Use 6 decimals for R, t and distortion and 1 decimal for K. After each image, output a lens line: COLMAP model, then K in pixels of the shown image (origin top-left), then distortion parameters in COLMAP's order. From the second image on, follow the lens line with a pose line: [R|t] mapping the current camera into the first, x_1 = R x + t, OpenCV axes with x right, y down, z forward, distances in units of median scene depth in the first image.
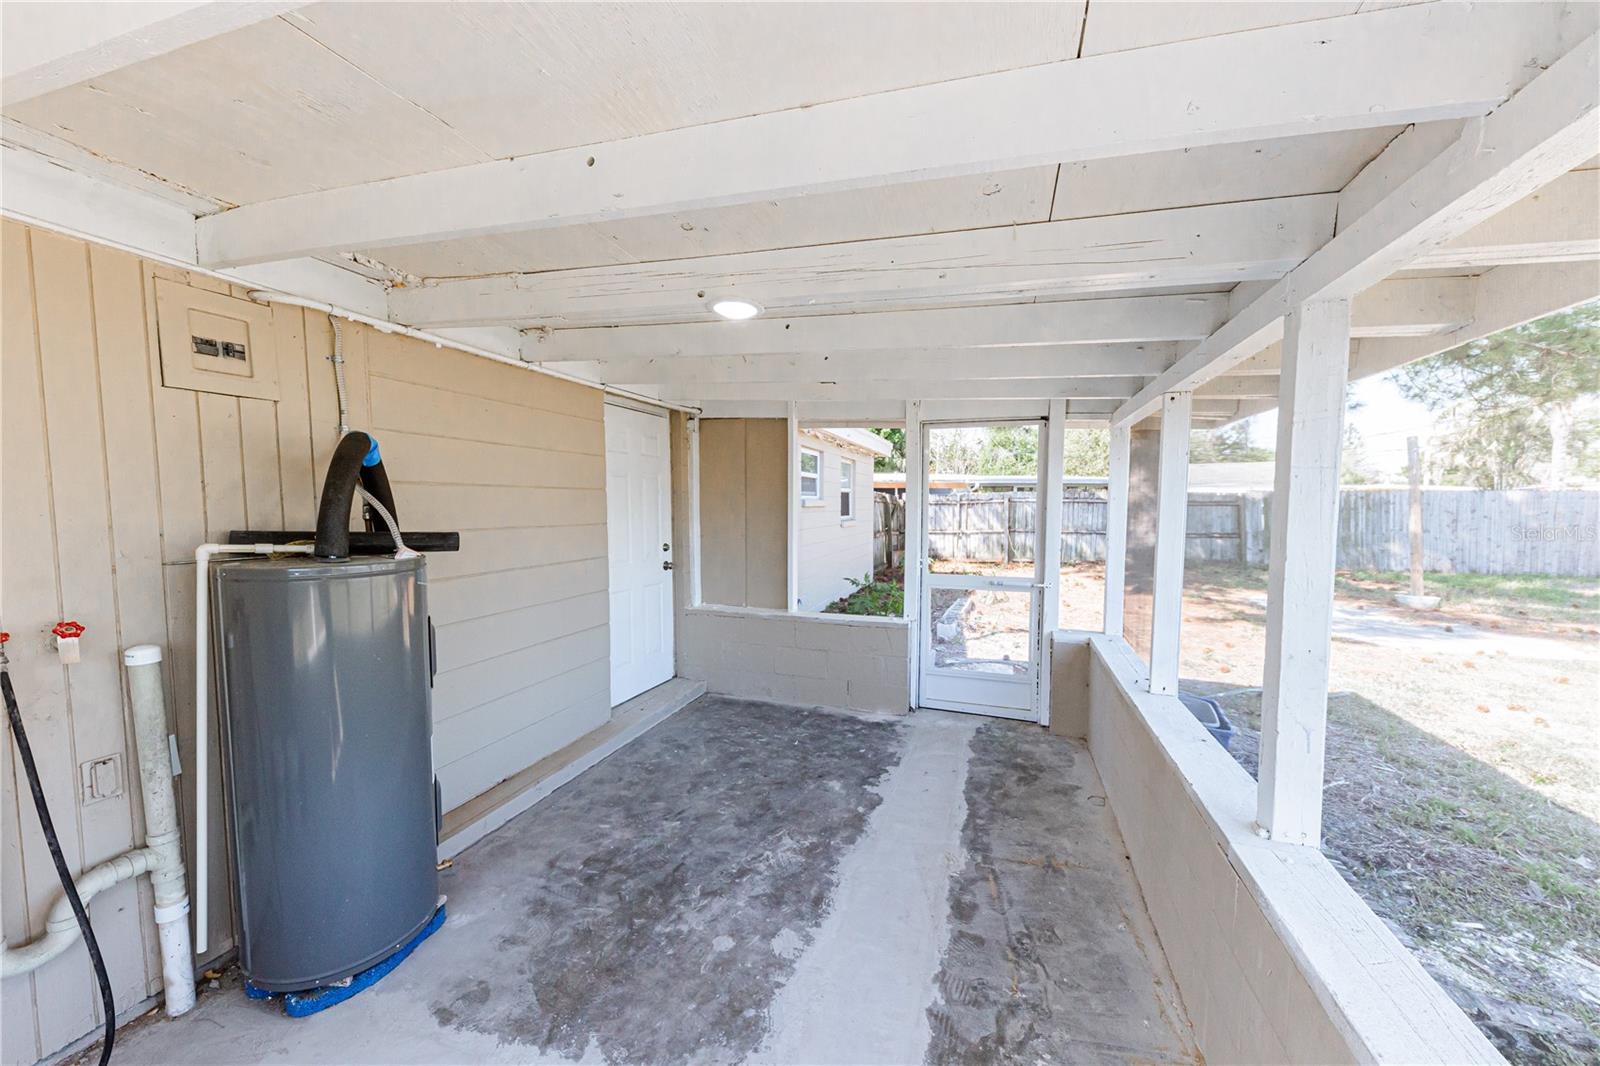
lens RADIAL K [[563.9, 0, 790.8], [0, 563.9, 545.4], [0, 0, 1]] dist [0.012715, -0.005016]
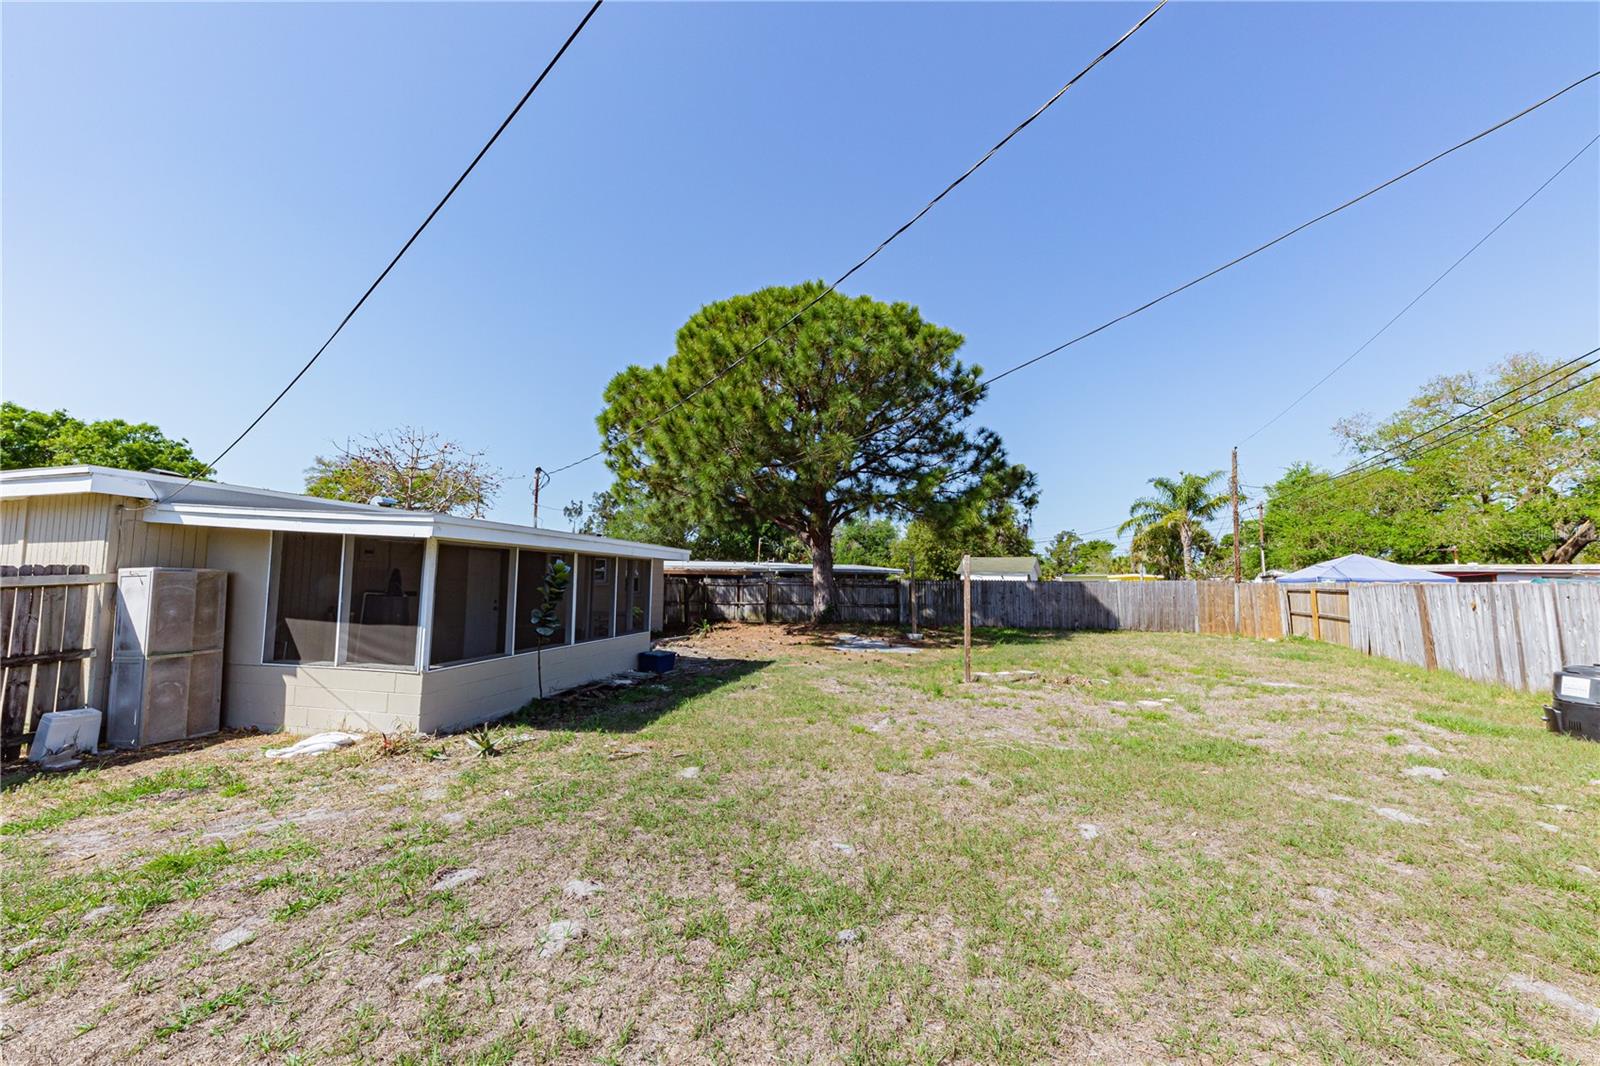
lens RADIAL K [[546.2, 0, 778.5], [0, 546.2, 541.4], [0, 0, 1]] dist [0.017273, -0.005763]
pose [[0.996566, 0.014763, 0.081471, 0.304728], [-0.002306, 0.988542, -0.150929, 0.038121], [-0.082765, 0.150223, 0.985182, -0.576176]]
